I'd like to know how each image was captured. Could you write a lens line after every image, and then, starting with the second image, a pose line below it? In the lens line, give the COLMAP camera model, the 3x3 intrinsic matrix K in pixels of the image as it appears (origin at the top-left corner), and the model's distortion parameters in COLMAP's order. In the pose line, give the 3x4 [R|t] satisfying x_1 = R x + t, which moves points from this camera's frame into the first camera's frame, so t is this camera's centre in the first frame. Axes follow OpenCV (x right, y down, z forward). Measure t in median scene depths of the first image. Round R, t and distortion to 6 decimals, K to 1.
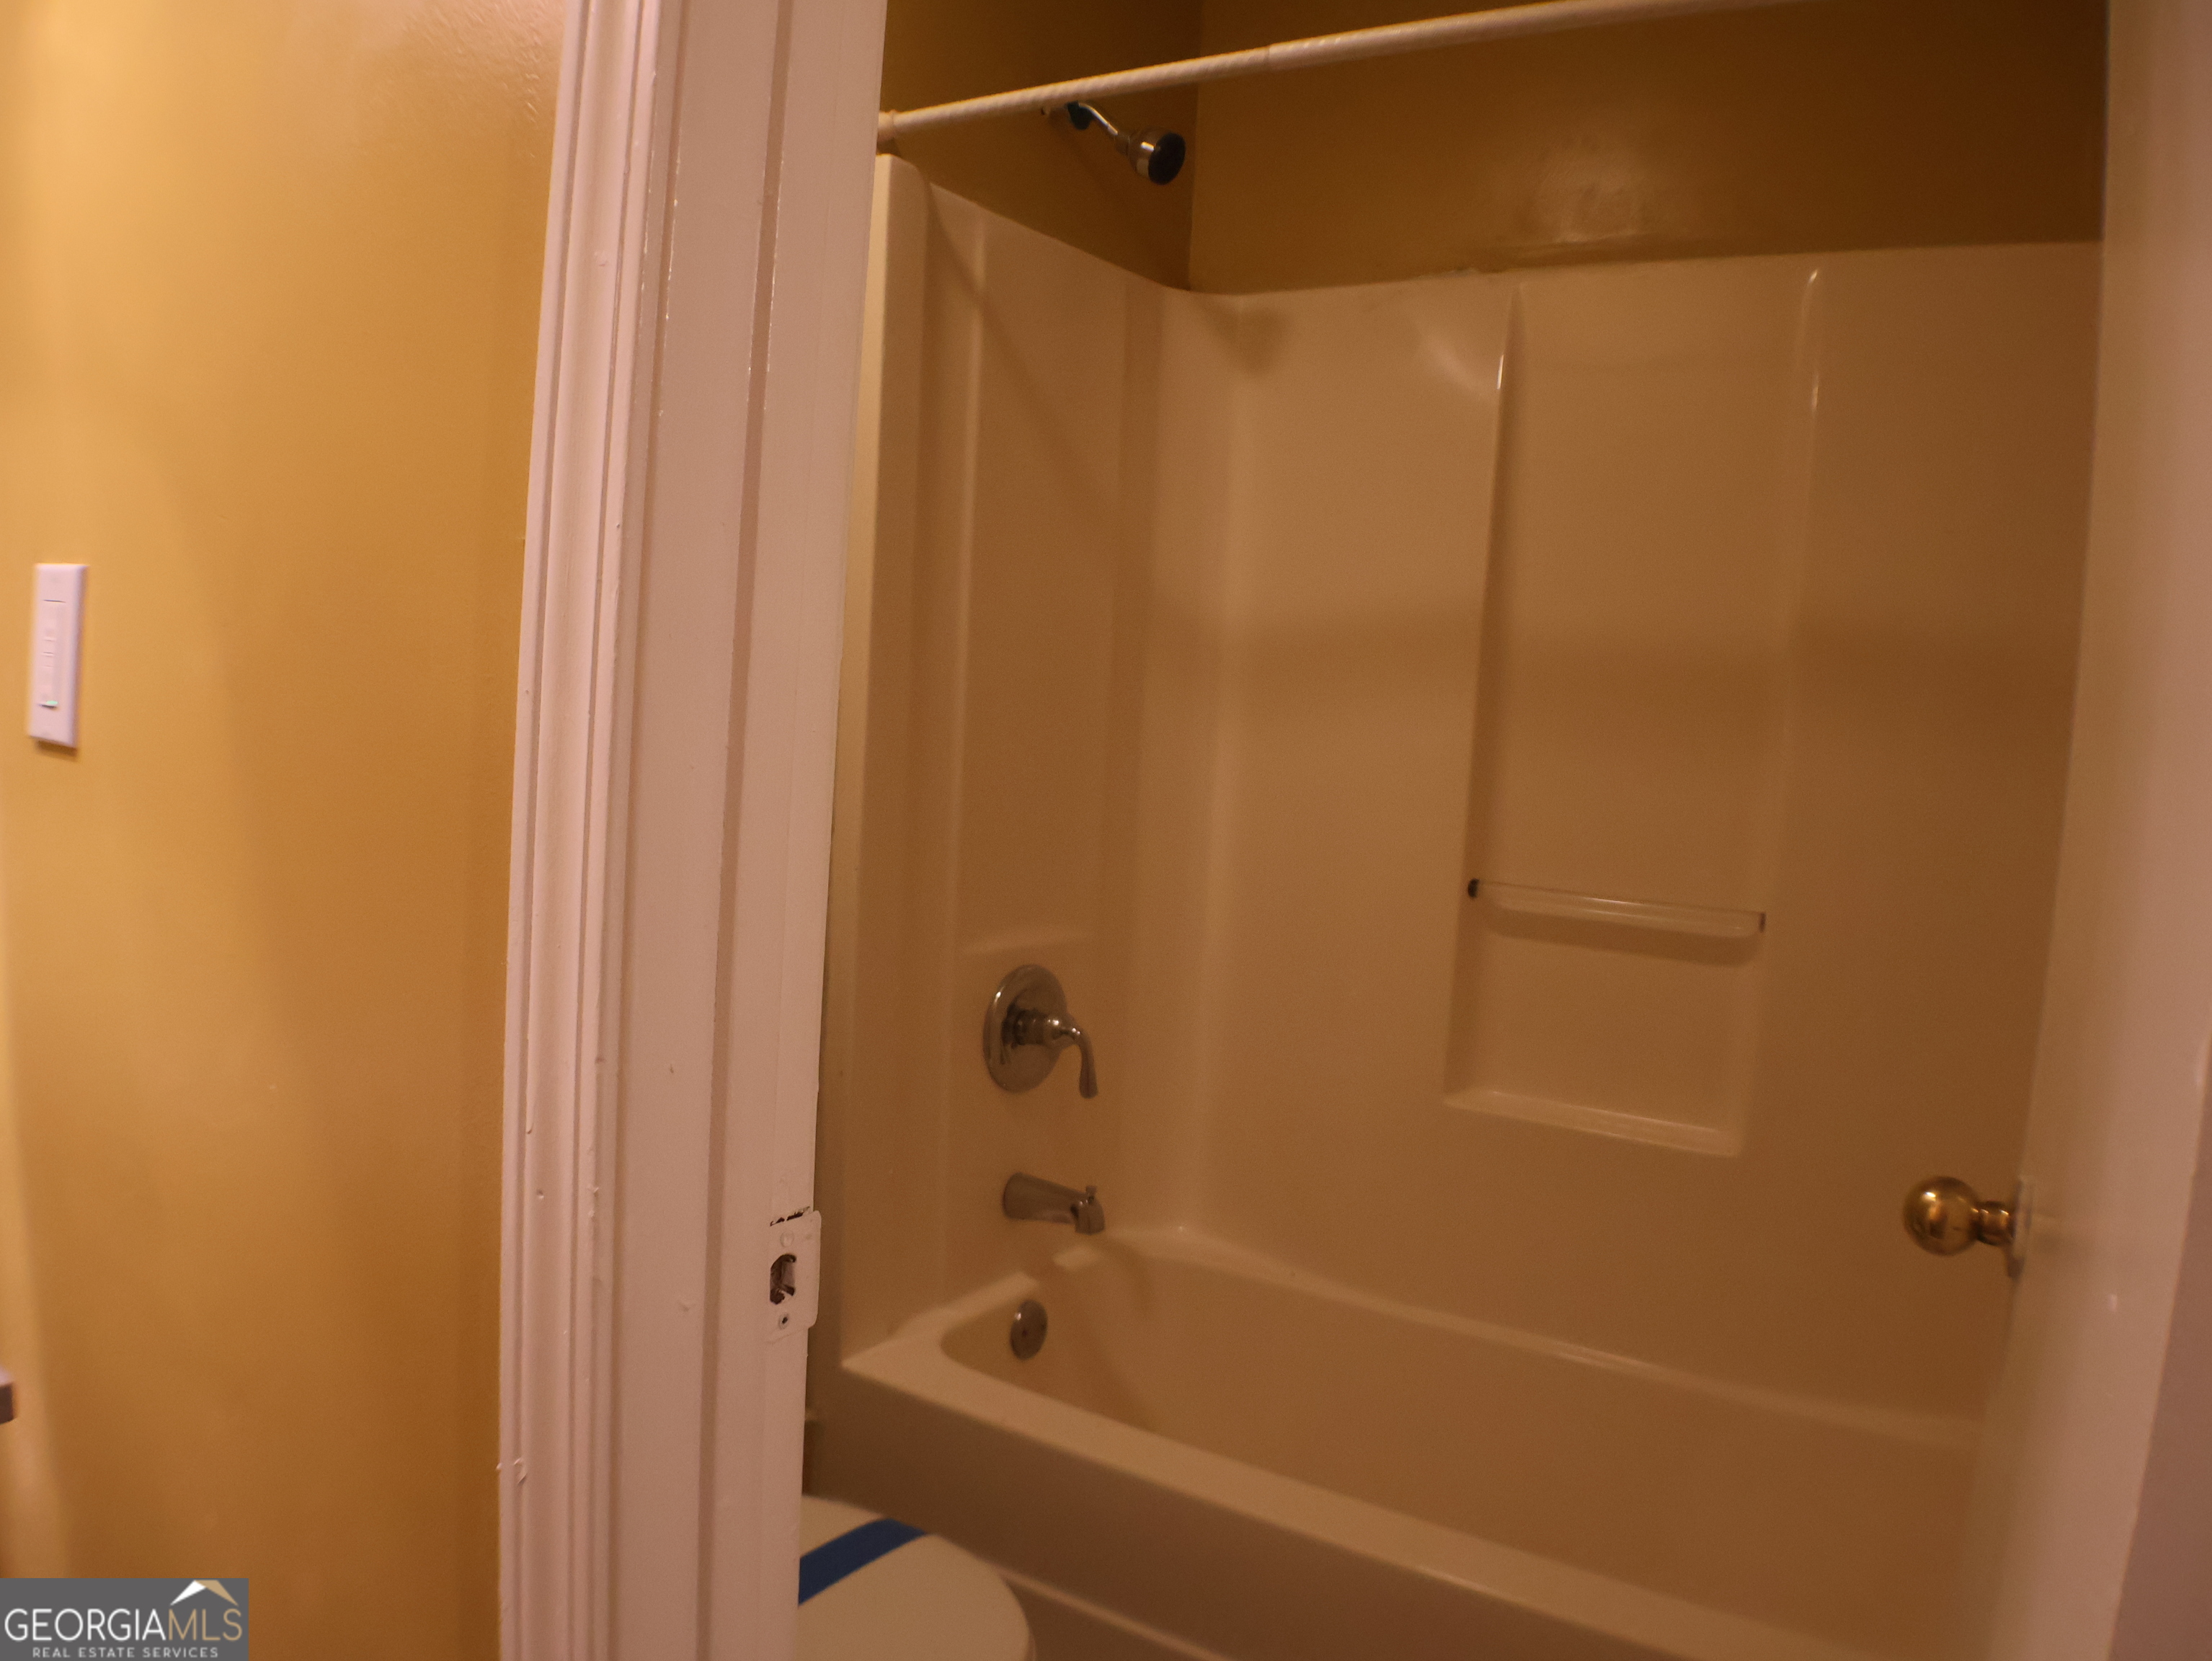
lens RADIAL K [[1620.1, 0, 1106.0], [0, 1620.1, 830.5], [0, 0, 1]] dist [-0.130961, 0.002229]
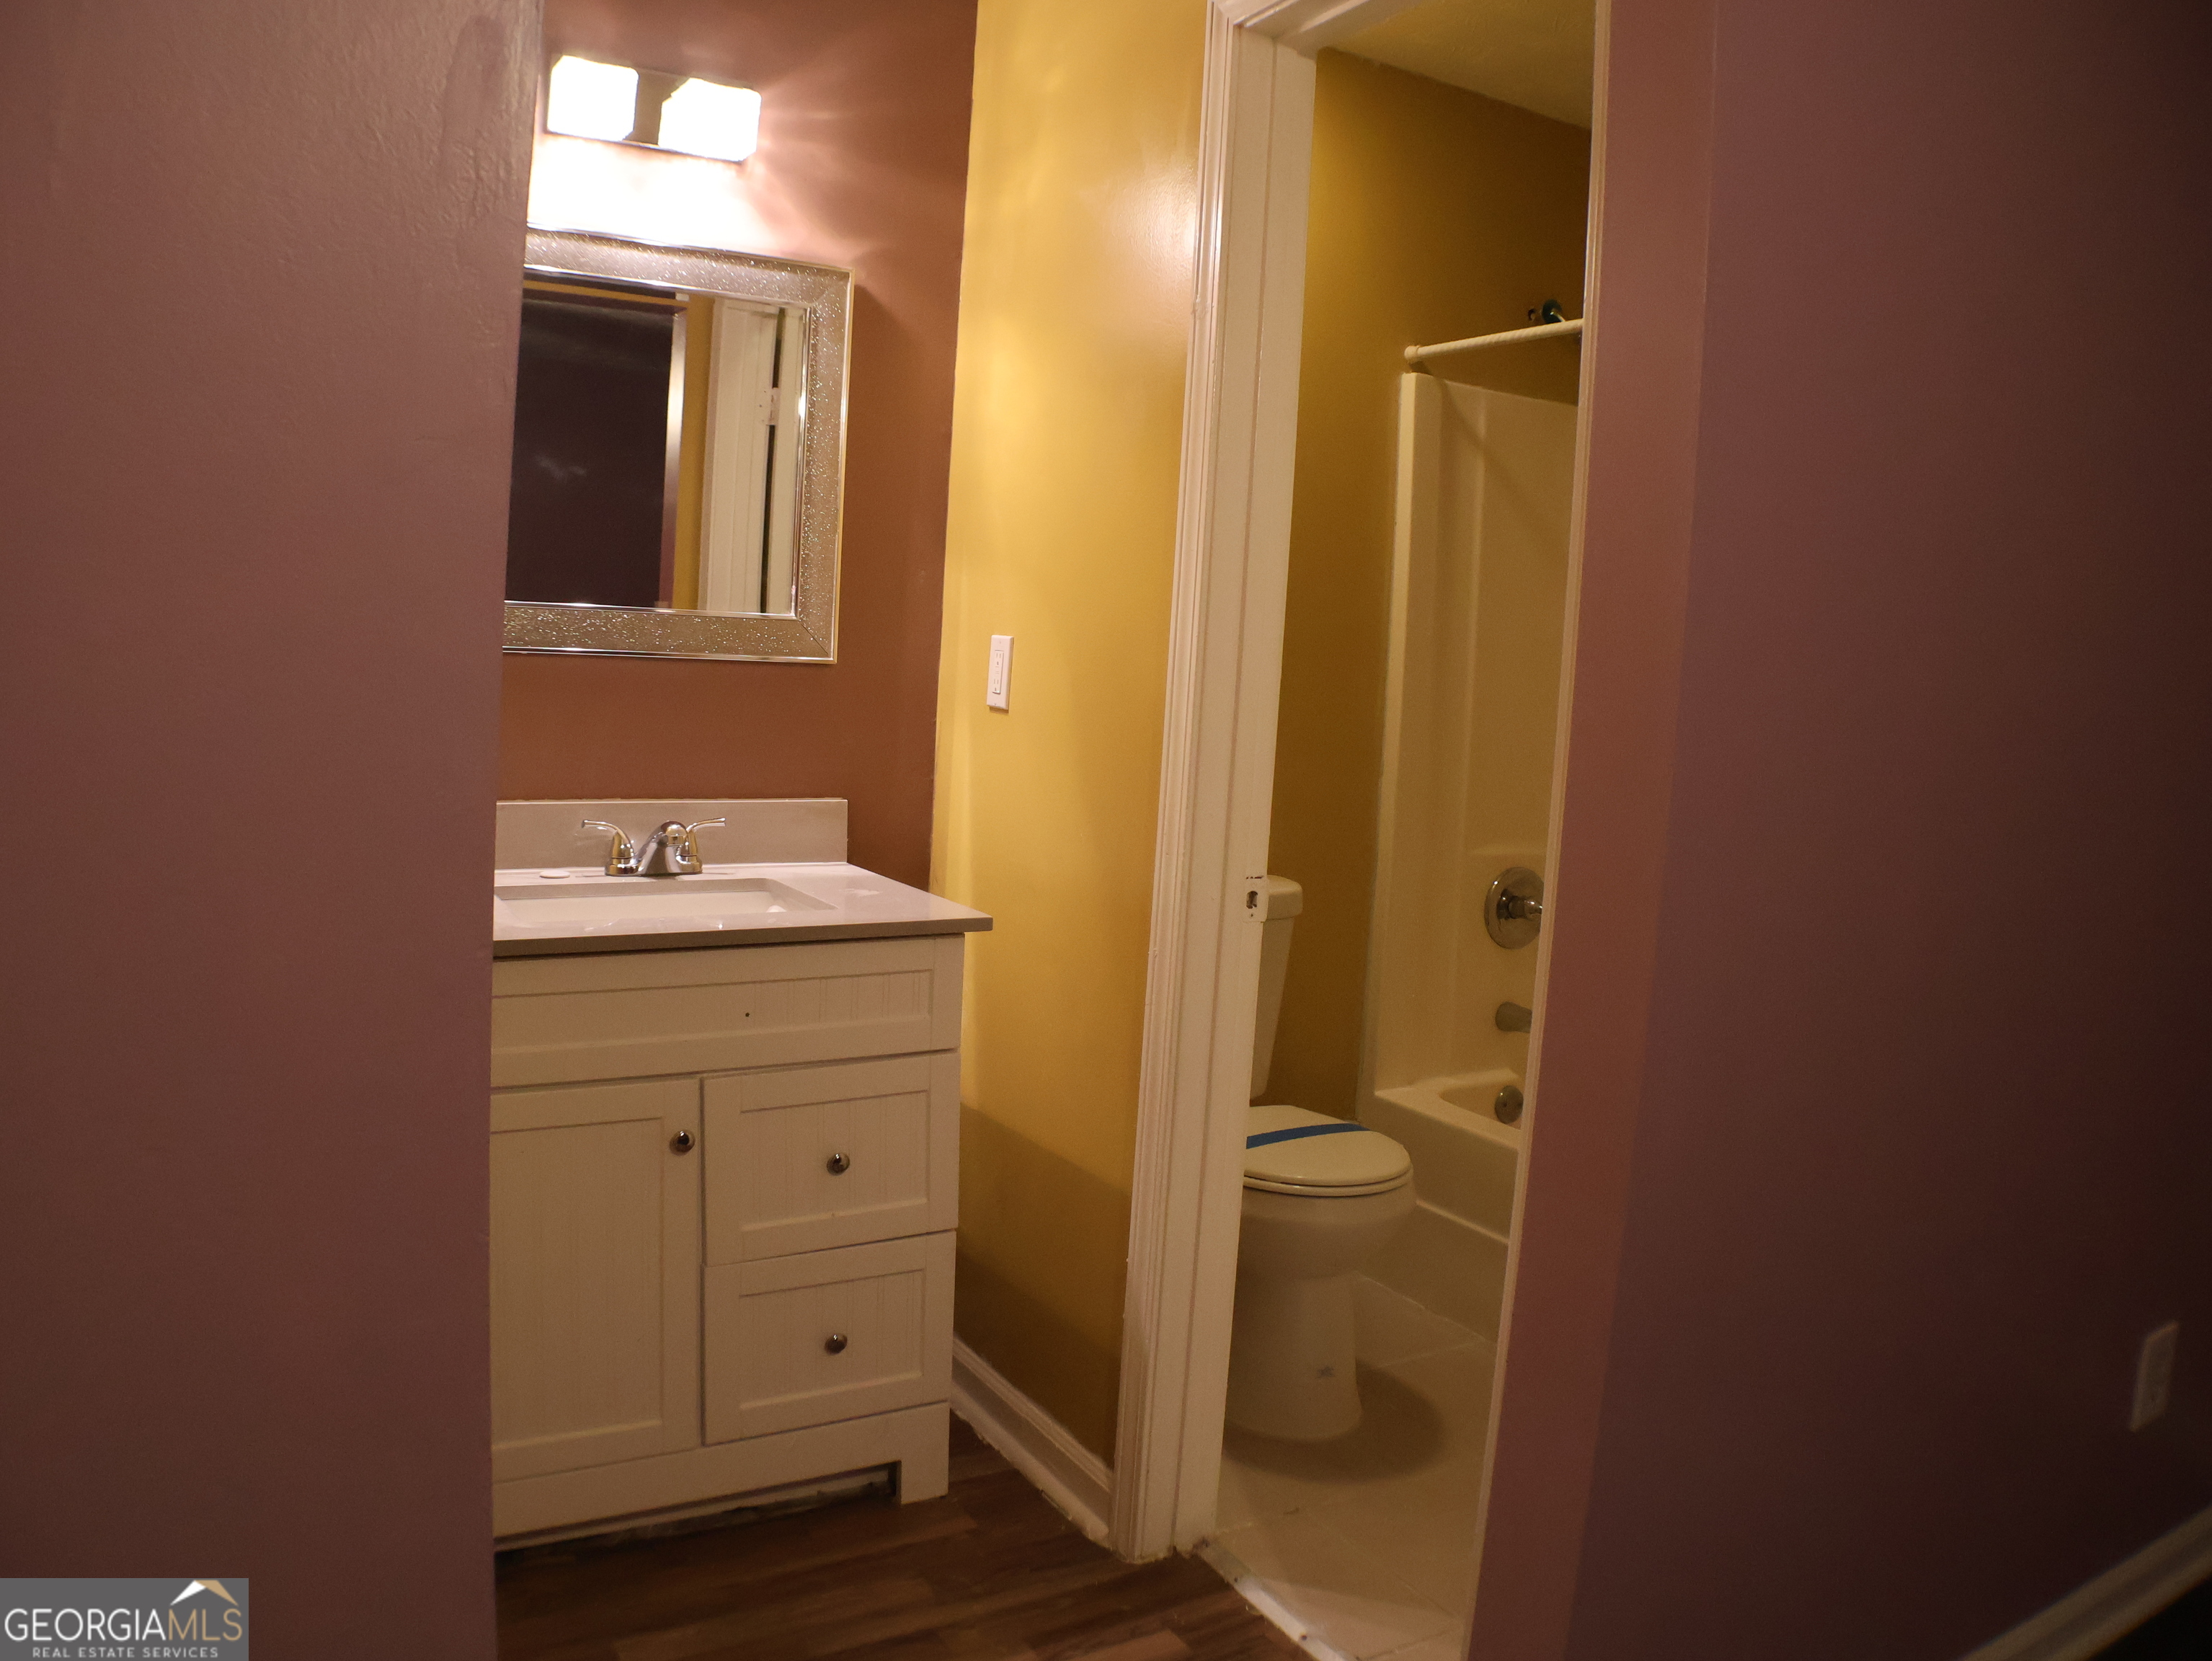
lens RADIAL K [[1620.1, 0, 1106.0], [0, 1620.1, 830.5], [0, 0, 1]] dist [-0.130961, 0.002229]
pose [[0.897182, 0.029499, -0.440674, 0.309203], [-0.031202, 0.999507, 0.003382, 0.062279], [0.440557, 0.010716, 0.897661, -0.627264]]
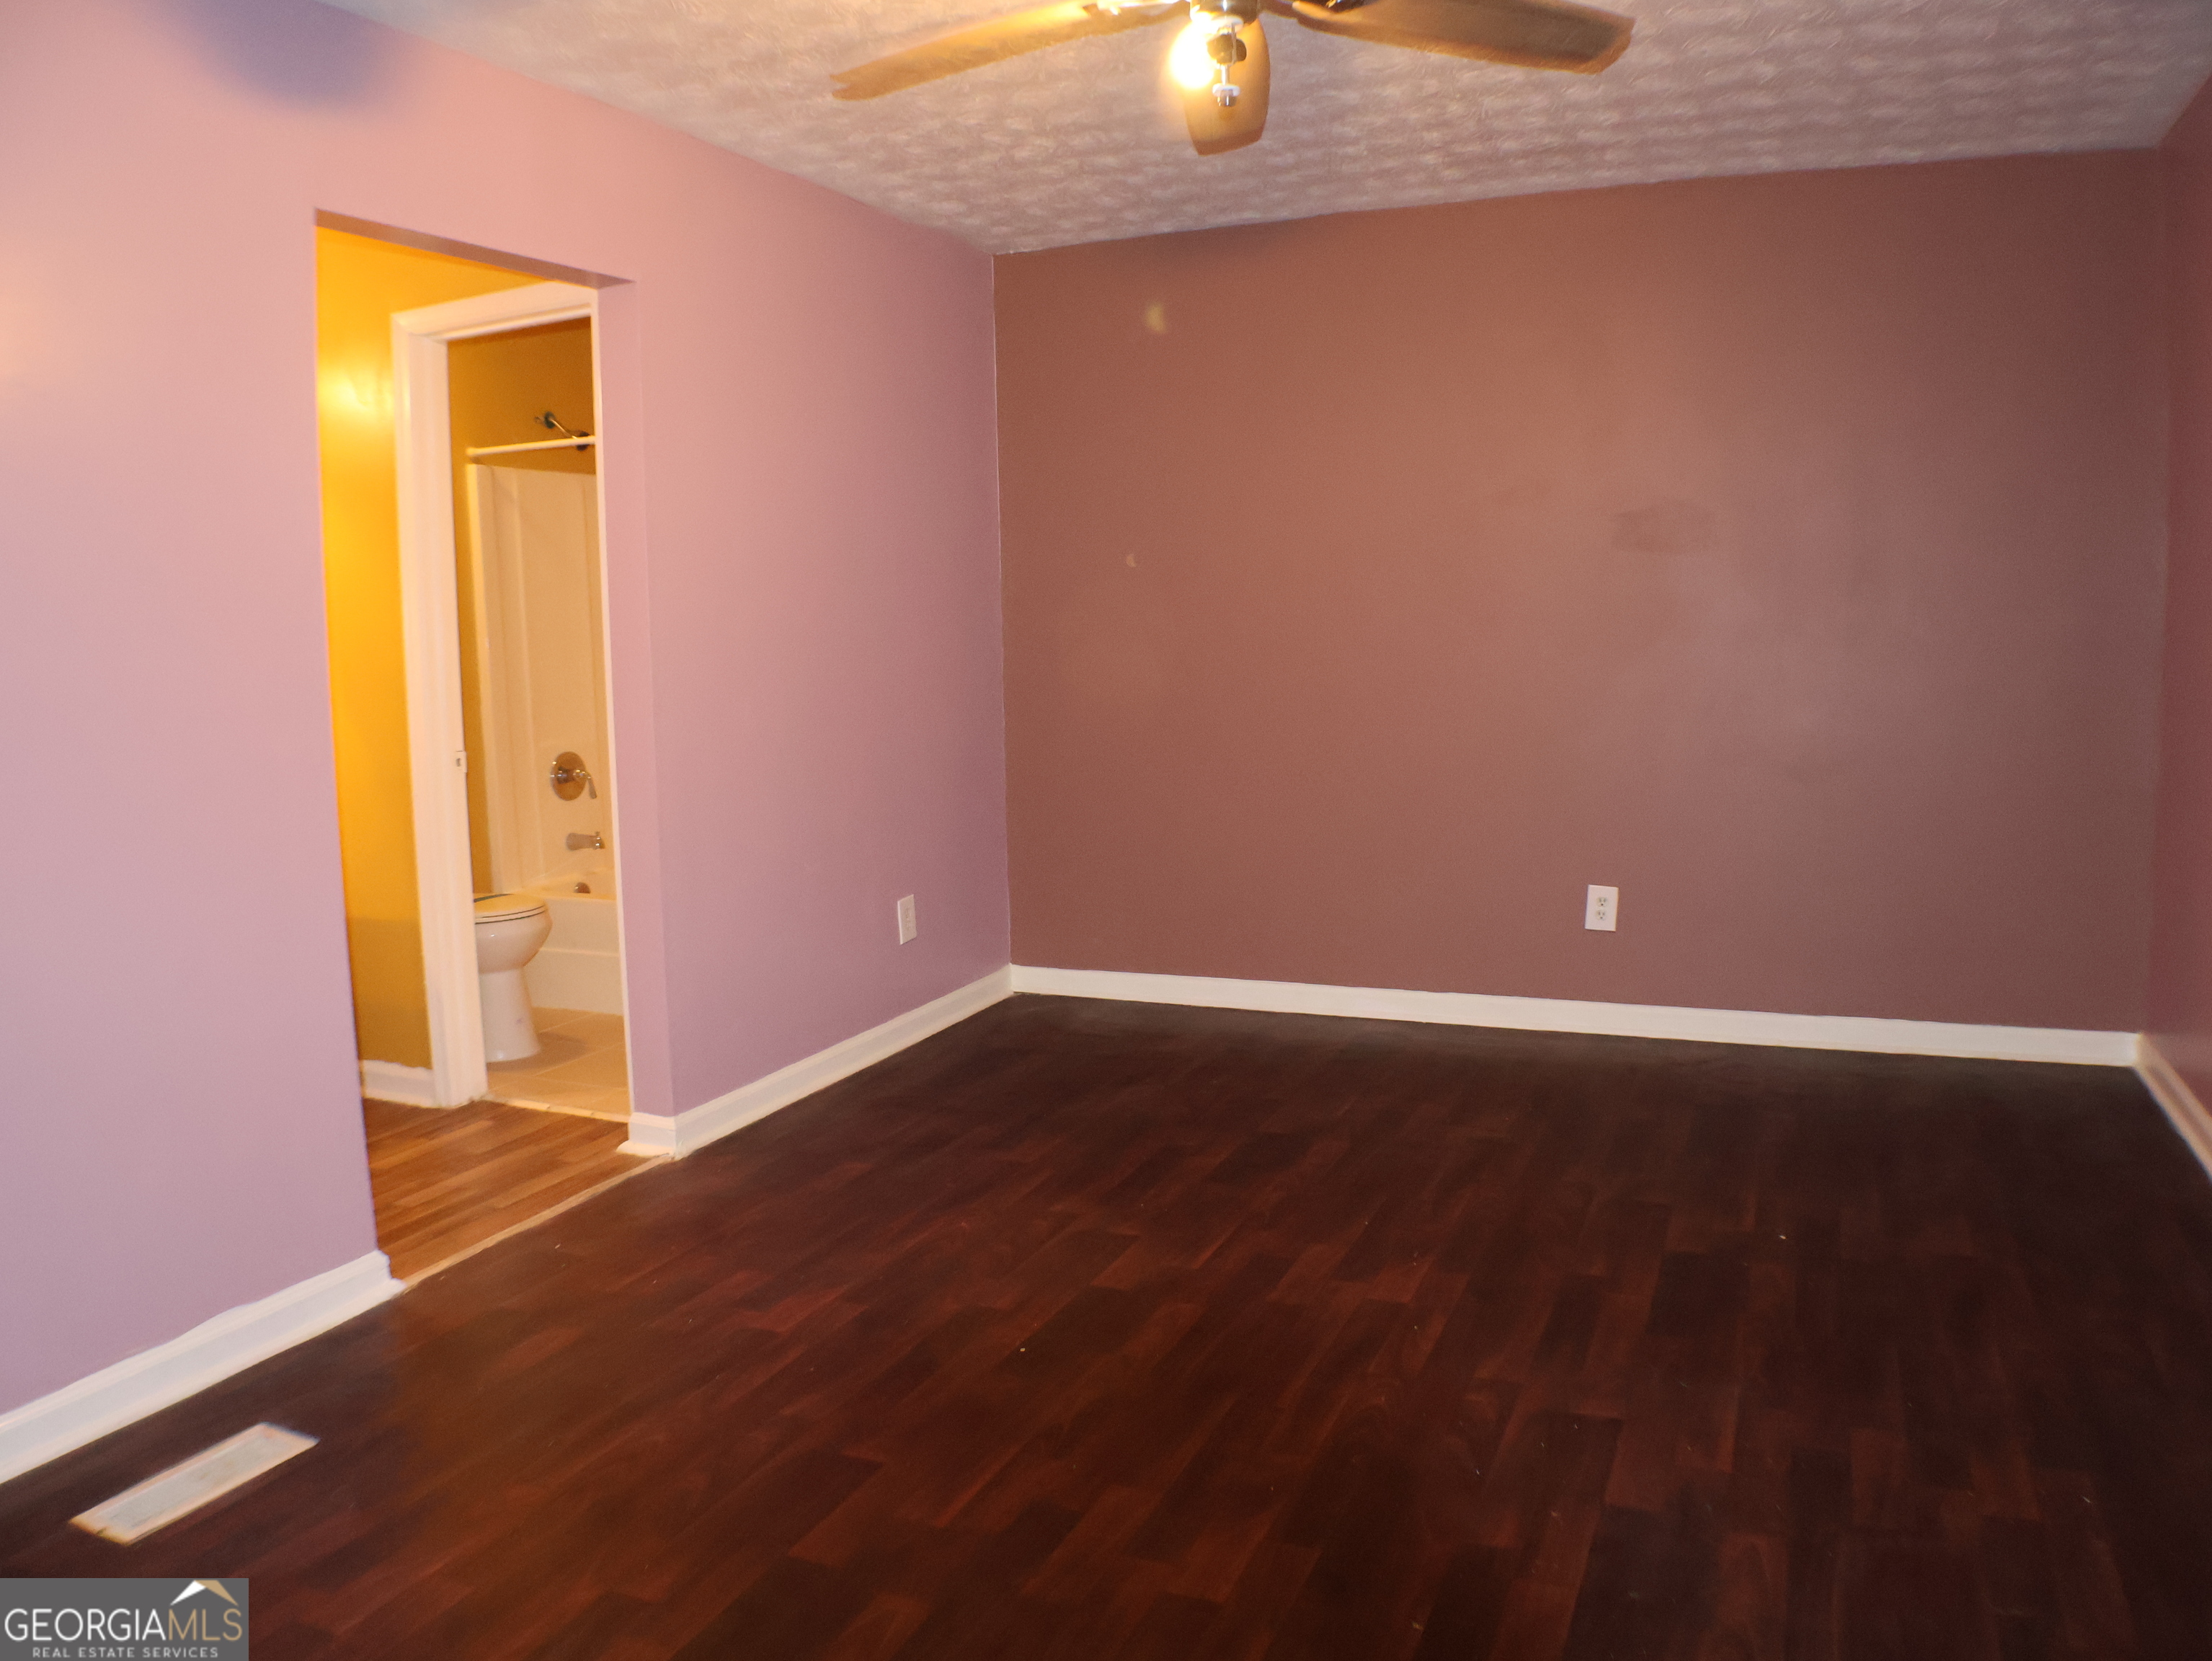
lens RADIAL K [[1620.1, 0, 1106.0], [0, 1620.1, 830.5], [0, 0, 1]] dist [-0.130961, 0.002229]
pose [[0.982679, -0.103948, 0.153419, 0.442418], [0.096060, 0.993685, 0.057983, 0.161184], [-0.158477, -0.042241, 0.986459, -1.864025]]
